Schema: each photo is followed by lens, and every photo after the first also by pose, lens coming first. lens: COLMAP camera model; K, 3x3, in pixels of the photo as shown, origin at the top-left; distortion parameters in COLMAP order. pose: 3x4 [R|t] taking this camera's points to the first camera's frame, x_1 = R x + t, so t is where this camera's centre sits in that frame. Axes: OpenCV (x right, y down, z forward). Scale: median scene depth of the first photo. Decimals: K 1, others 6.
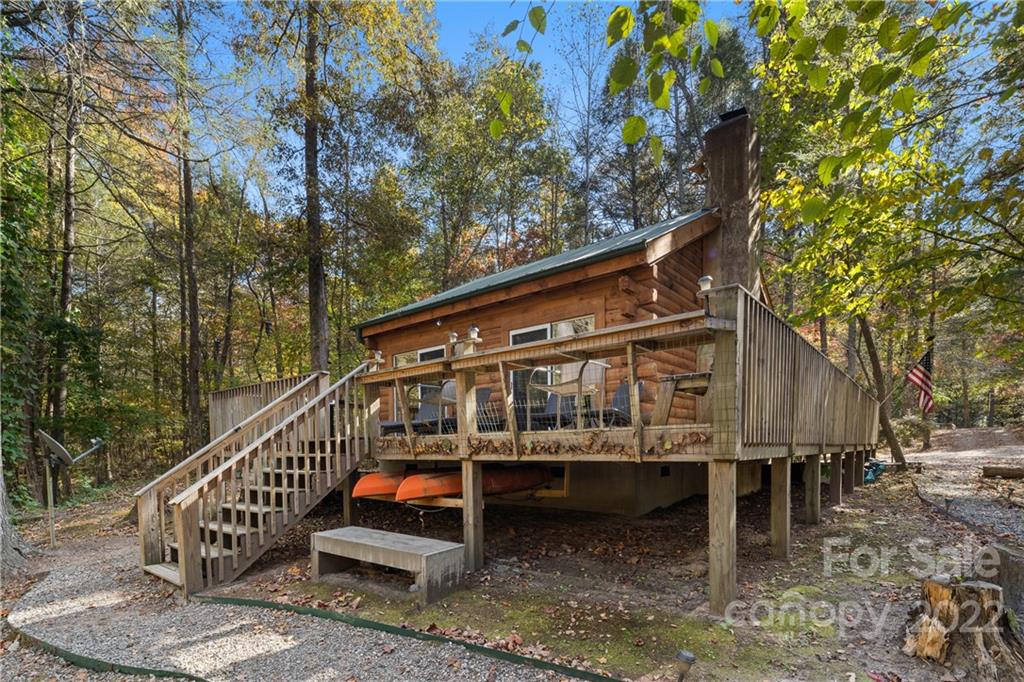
lens RADIAL K [[512.0, 0, 499.7], [0, 512.0, 345.1], [0, 0, 1]] dist [0.000960, -0.000614]
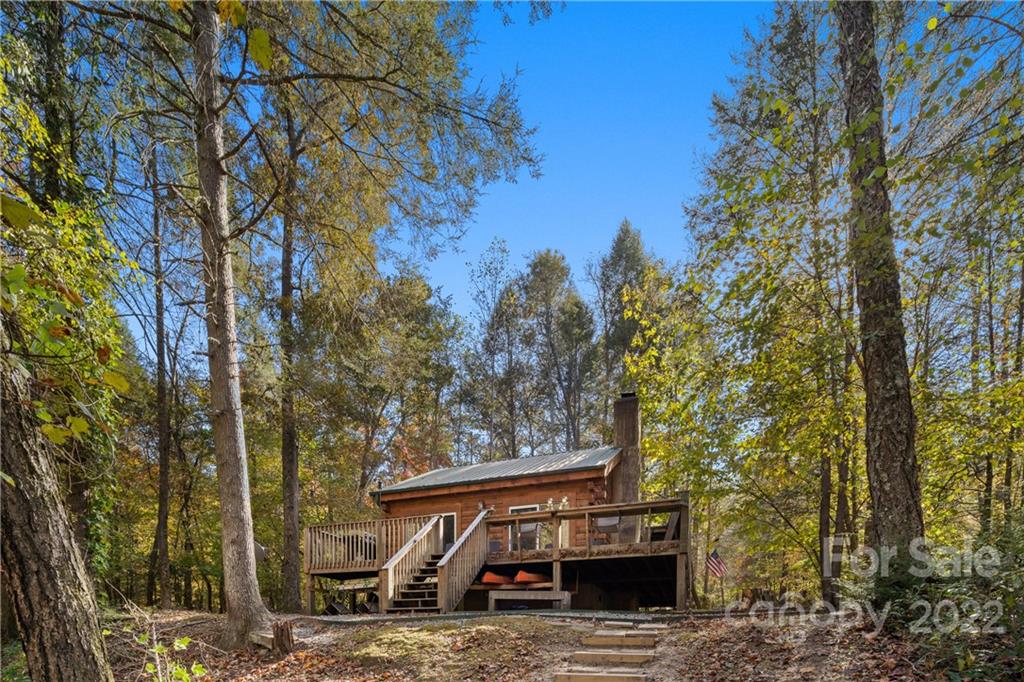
lens RADIAL K [[506.6, 0, 508.7], [0, 506.6, 373.3], [0, 0, 1]] dist [0.002039, -0.001595]
pose [[0.938551, 0.195252, 0.284603, -0.471366], [-0.089966, 0.934493, -0.344425, 0.115386], [-0.333209, 0.297656, 0.894636, -0.473431]]
